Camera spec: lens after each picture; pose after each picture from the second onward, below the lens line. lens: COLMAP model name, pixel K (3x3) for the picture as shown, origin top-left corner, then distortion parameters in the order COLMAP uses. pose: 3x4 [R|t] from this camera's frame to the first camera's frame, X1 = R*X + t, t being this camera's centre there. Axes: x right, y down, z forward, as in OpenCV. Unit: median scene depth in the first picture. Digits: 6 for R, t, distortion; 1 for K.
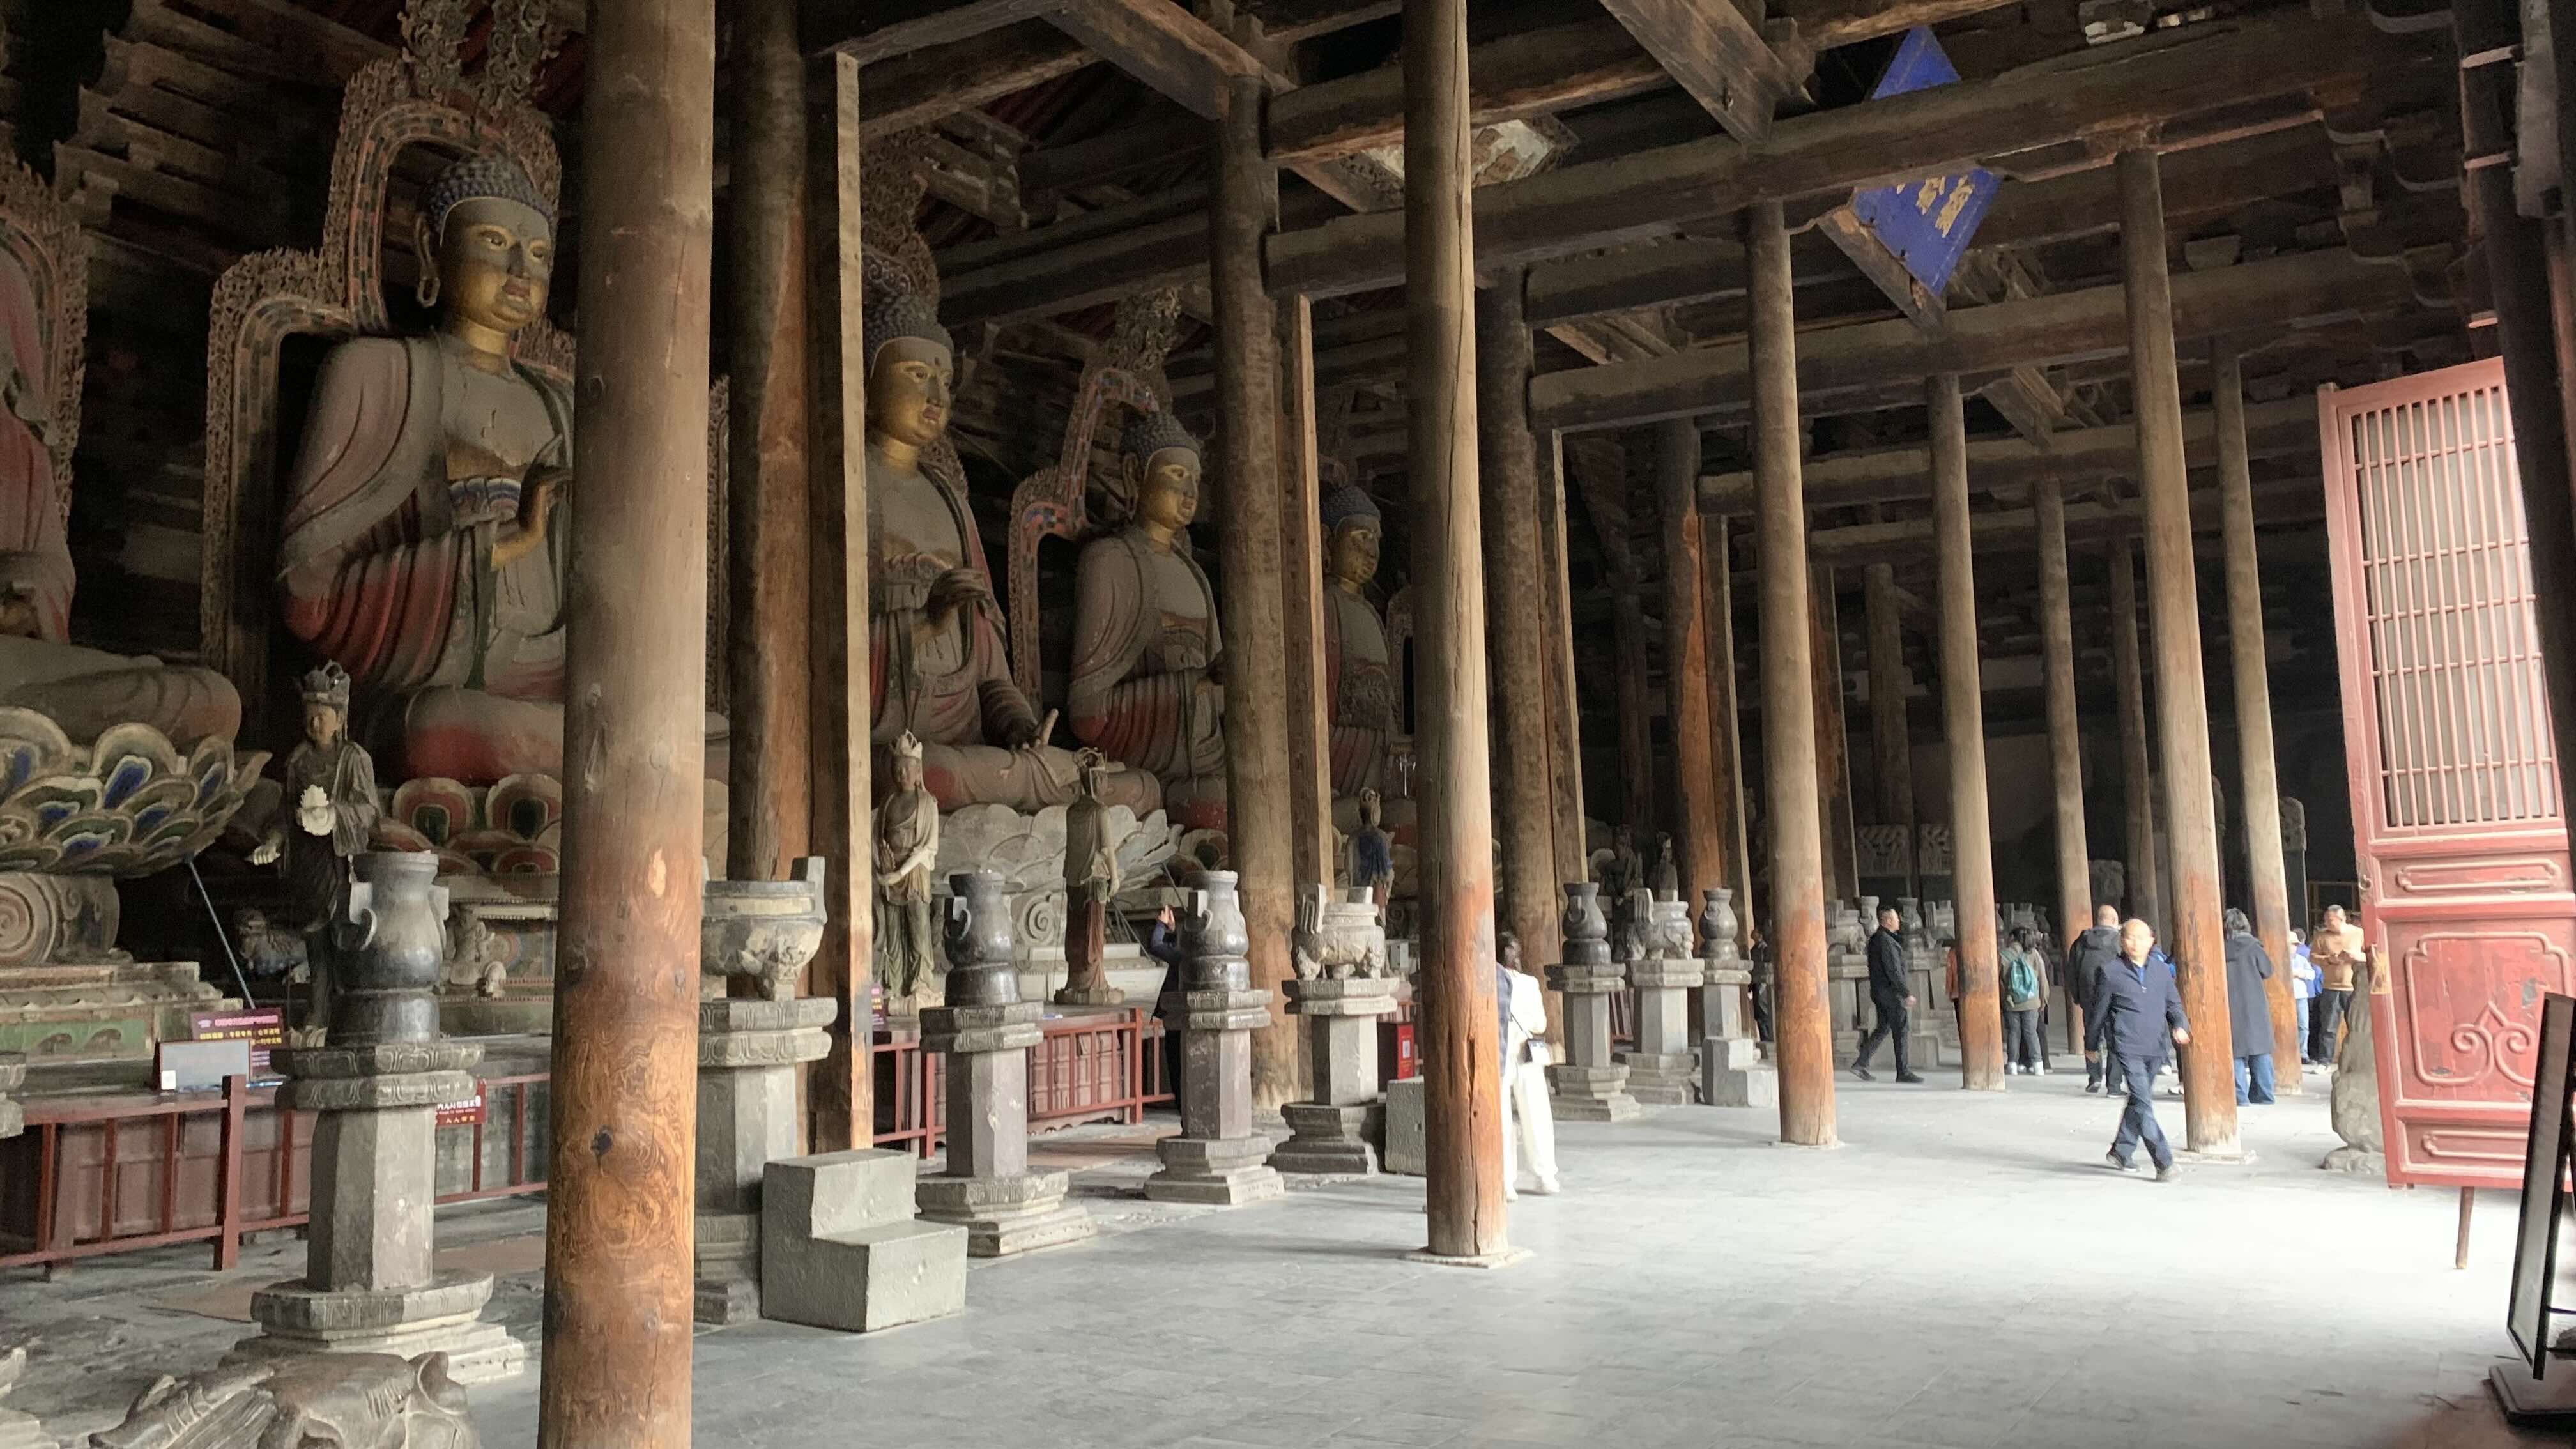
lens RADIAL K [[1973.3, 0, 1300.8], [0, 1973.3, 736.7], [0, 0, 1]] dist [0.070812, -0.101607]
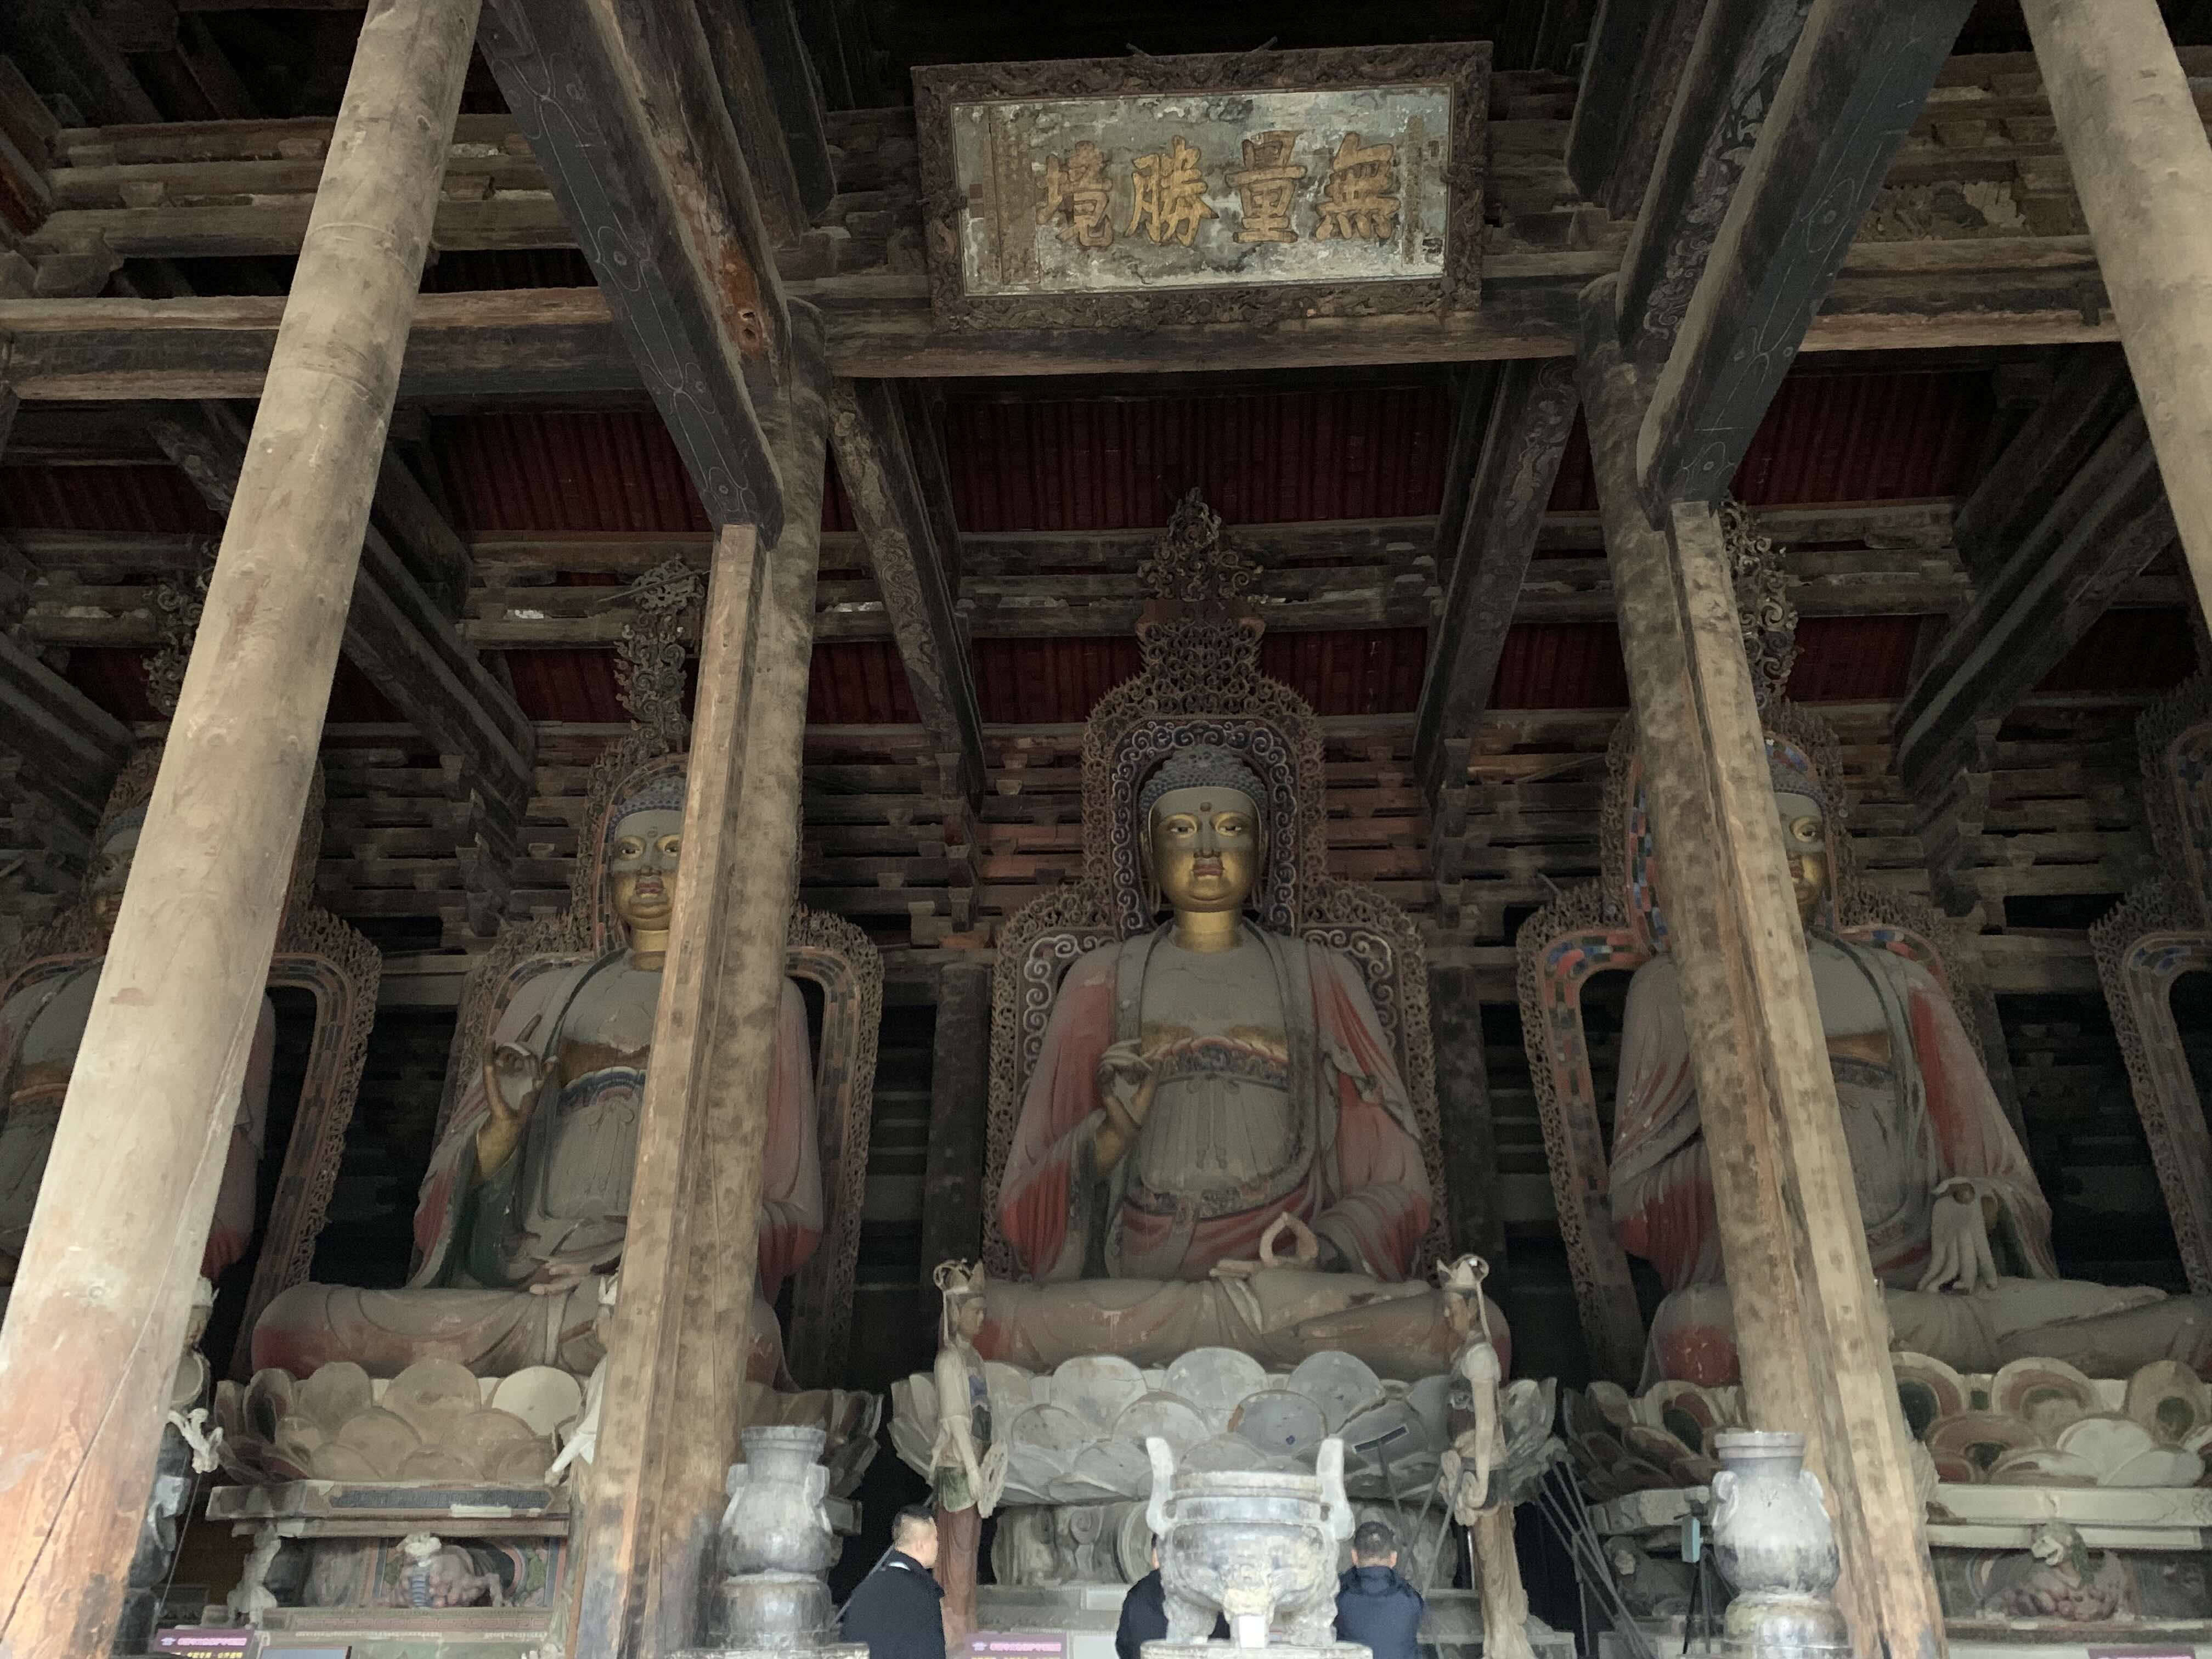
lens RADIAL K [[1716.0, 0, 1099.0], [0, 1716.0, 818.7], [0, 0, 1]] dist [0.026908, -0.022411]
pose [[0.473564, -0.351918, -0.807397, 0.485278], [0.077215, 0.929765, -0.359965, 0.091008], [0.877368, 0.108123, 0.467477, 0.816802]]
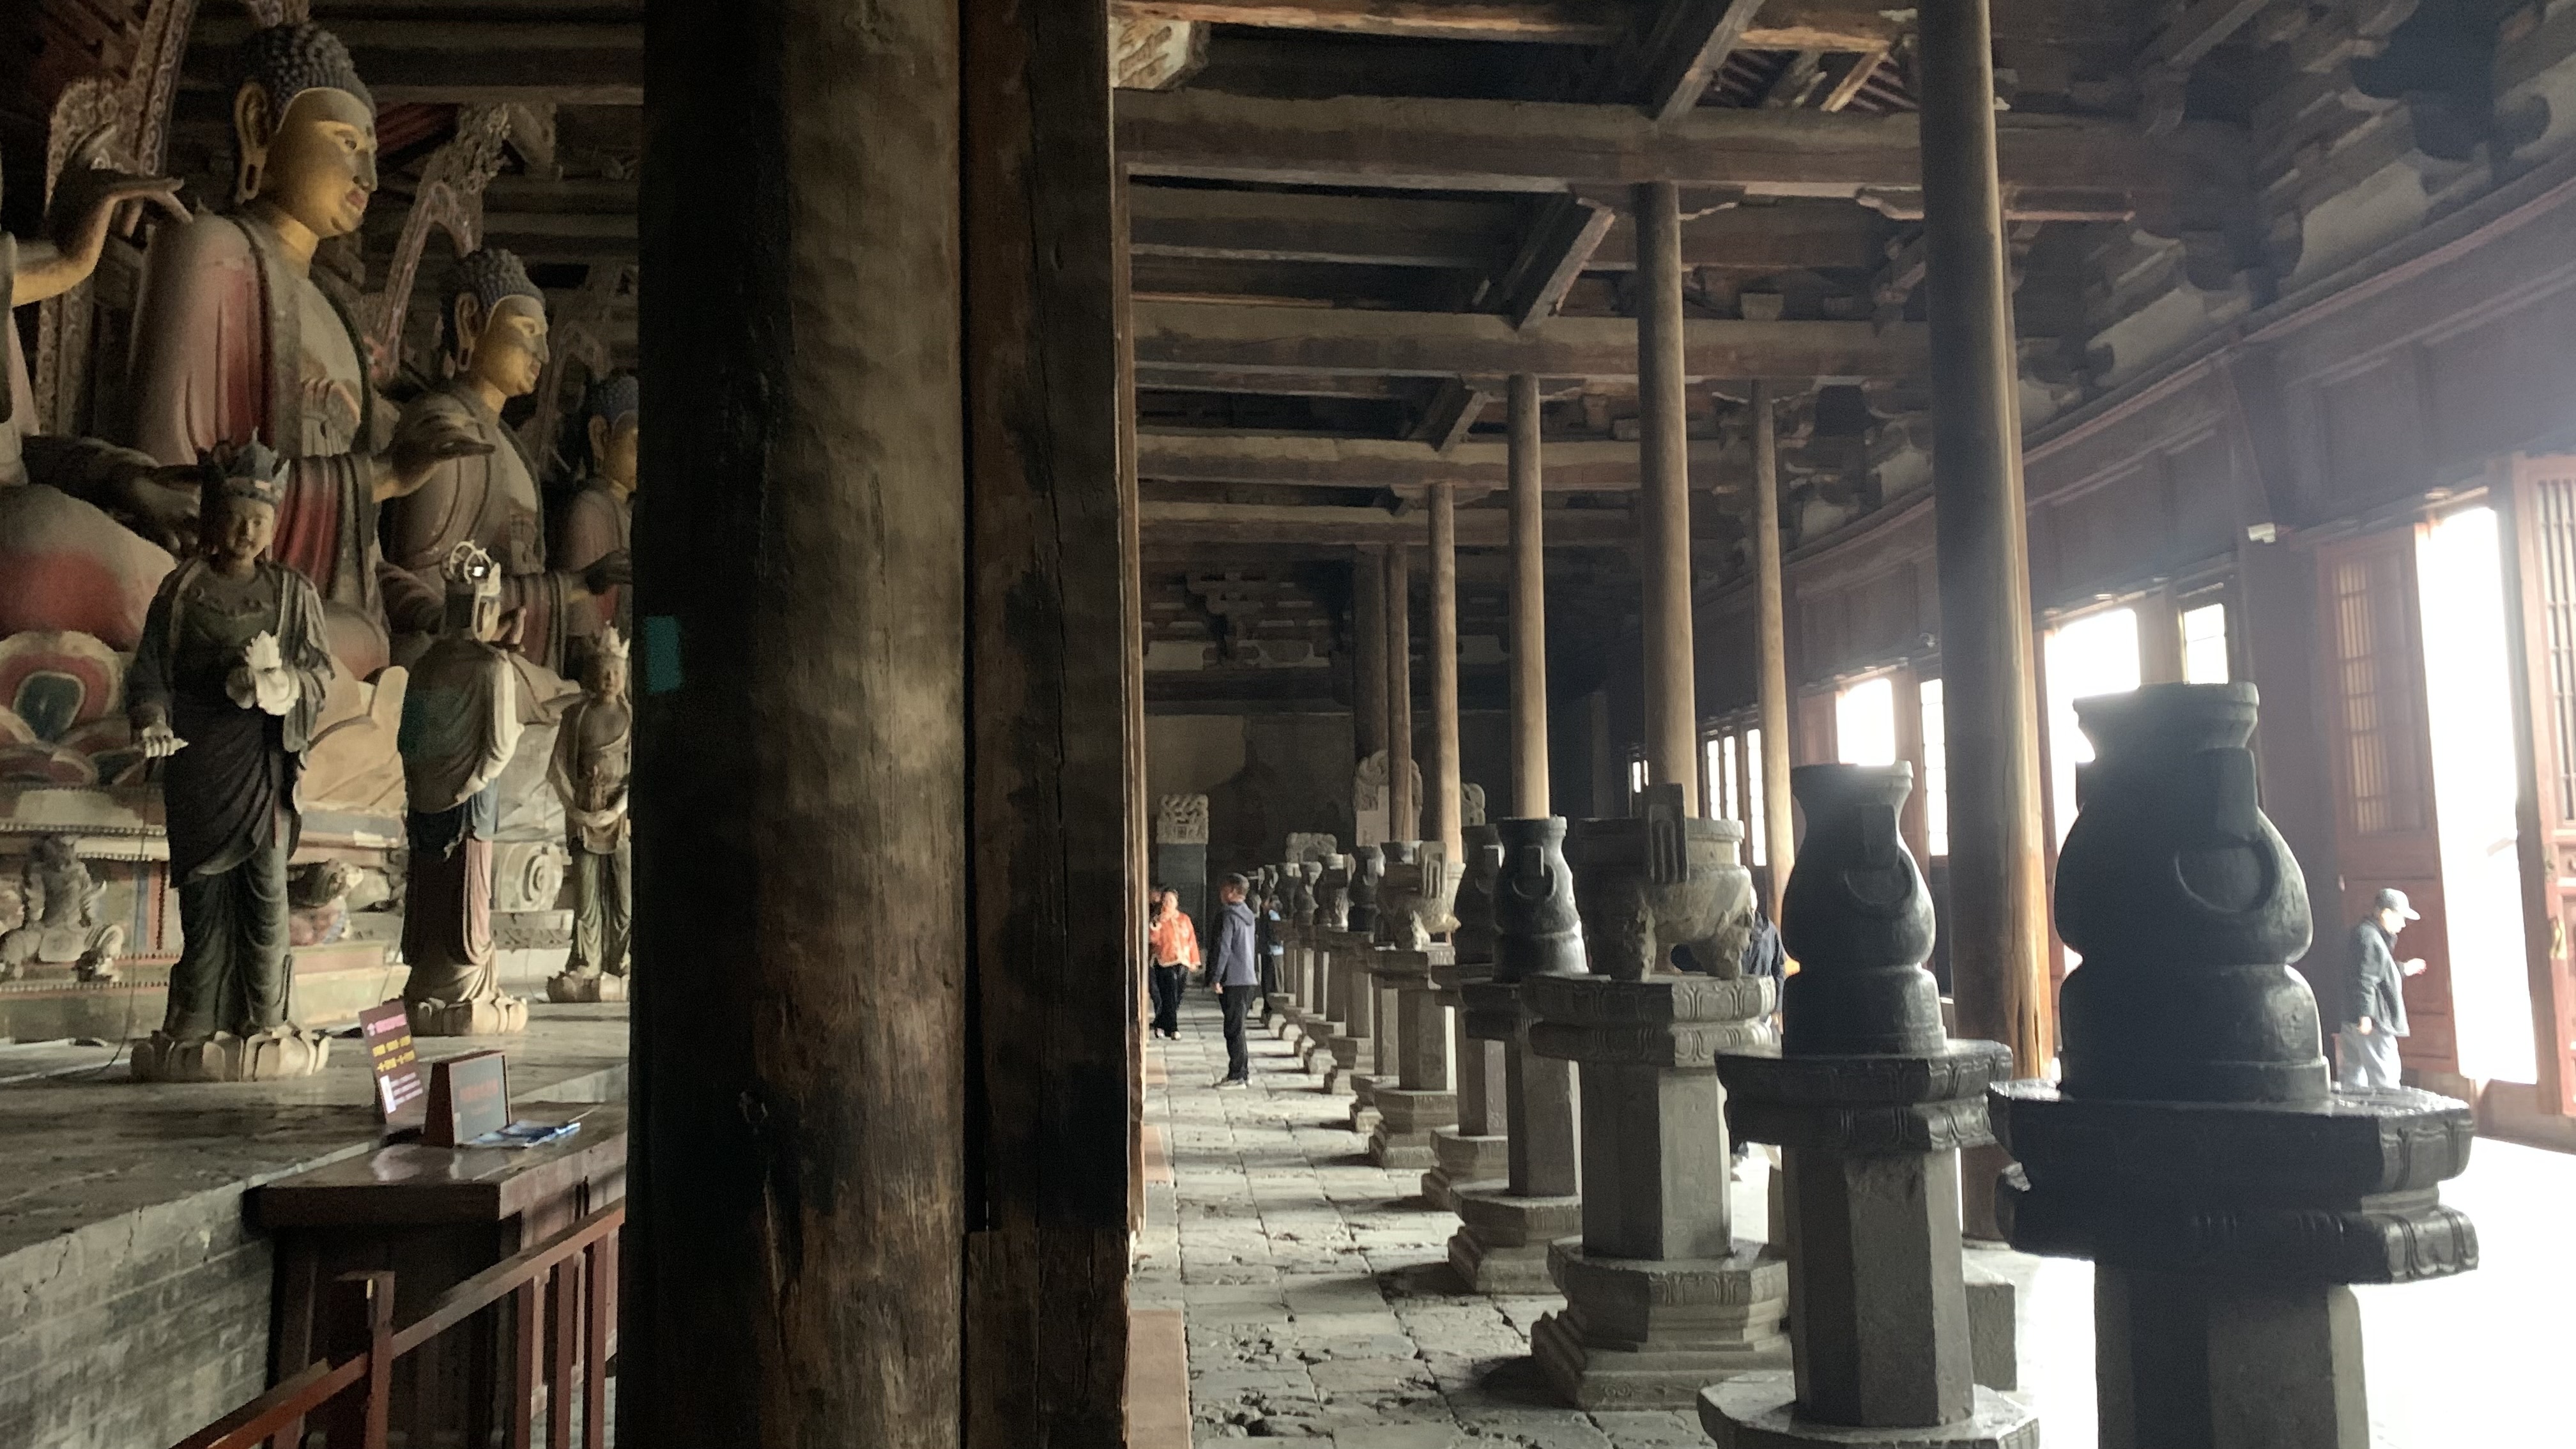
lens RADIAL K [[1973.3, 0, 1295.7], [0, 1973.3, 705.2], [0, 0, 1]] dist [0.070812, -0.101607]
pose [[0.818657, 0.067118, 0.570347, -0.405807], [-0.066631, 0.997541, -0.021750, 0.027010], [-0.570404, -0.020197, 0.821116, 0.226472]]
